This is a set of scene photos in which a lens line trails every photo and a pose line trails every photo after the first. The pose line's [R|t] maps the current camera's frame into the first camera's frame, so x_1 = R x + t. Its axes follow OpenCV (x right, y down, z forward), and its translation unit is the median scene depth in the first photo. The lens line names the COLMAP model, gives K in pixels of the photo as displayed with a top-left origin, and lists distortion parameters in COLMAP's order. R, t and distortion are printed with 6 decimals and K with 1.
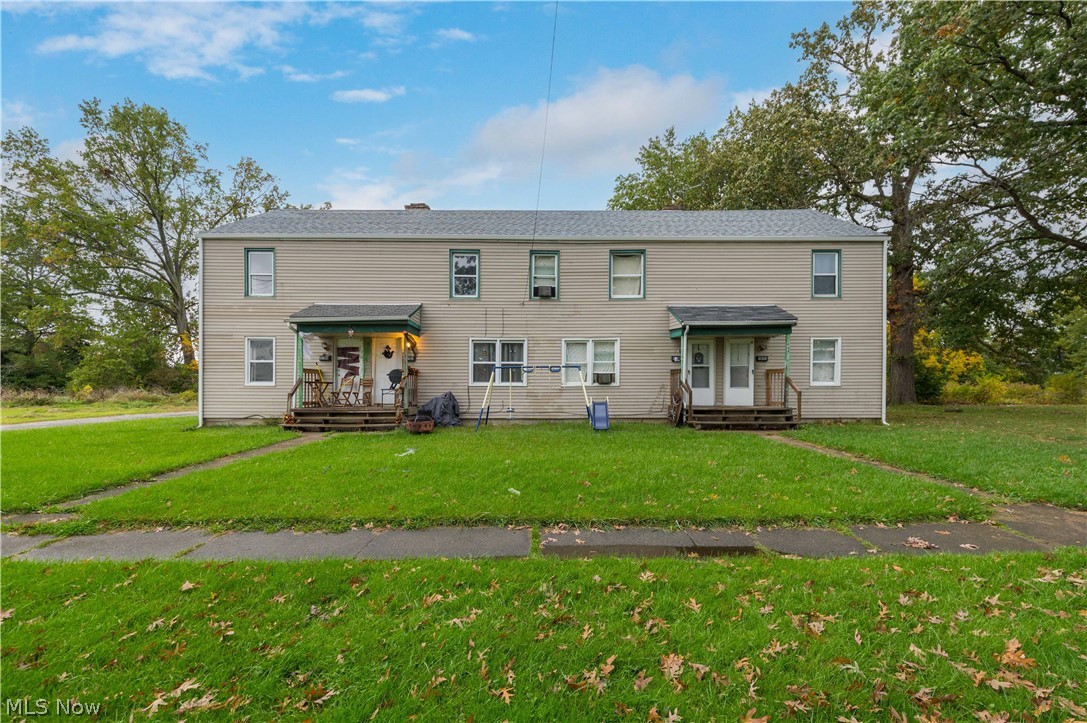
lens RADIAL K [[491.0, 0, 544.7], [0, 491.0, 392.5], [0, 0, 1]] dist [-0.003201, -0.001007]
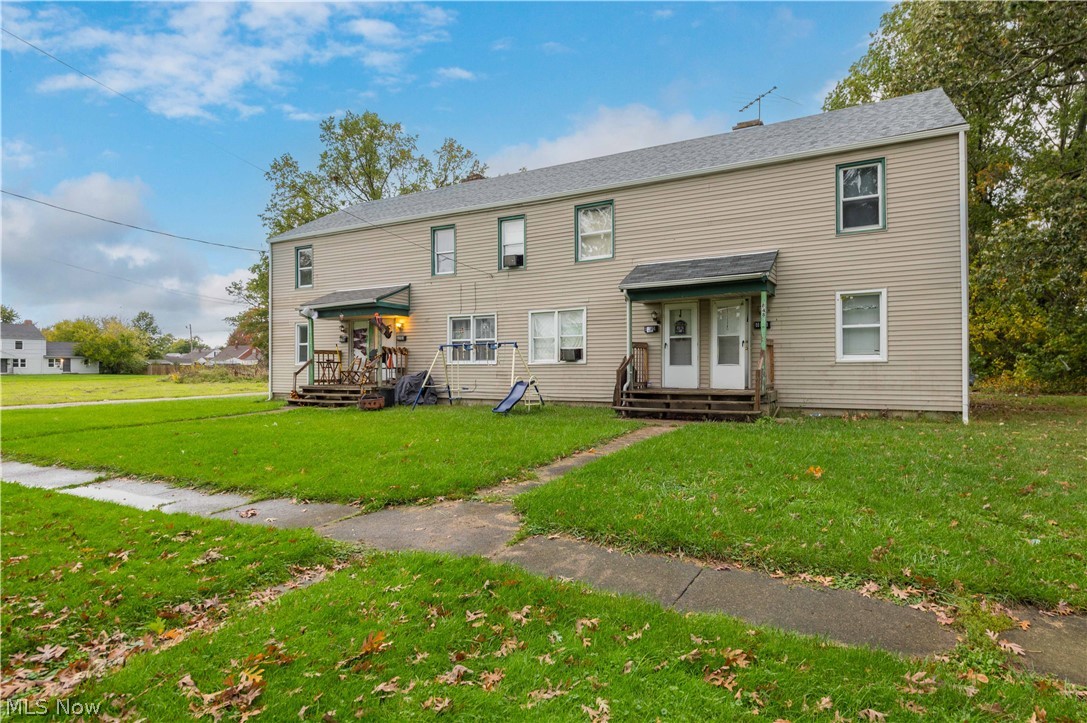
lens RADIAL K [[596.6, 0, 543.5], [0, 596.6, 361.5], [0, 0, 1]] dist [-0.000556, -0.000058]
pose [[0.867902, -0.007963, -0.496671, 0.600000], [0.003955, 0.999951, -0.009122, -0.007810], [0.496719, 0.005952, 0.867891, 0.066134]]
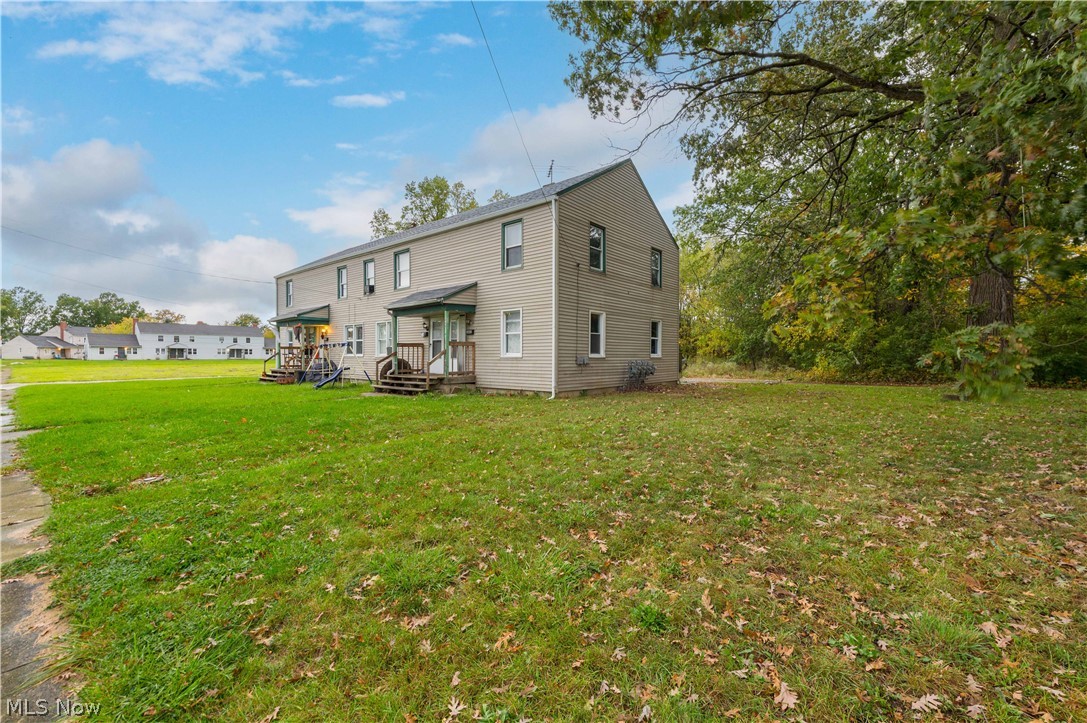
lens RADIAL K [[457.7, 0, 564.5], [0, 457.7, 353.0], [0, 0, 1]] dist [0.000207, -0.000279]
pose [[0.773765, -0.002602, -0.633467, 1.246548], [-0.003926, 0.999953, -0.008902, -0.014182], [0.633460, 0.009375, 0.773718, 0.346024]]
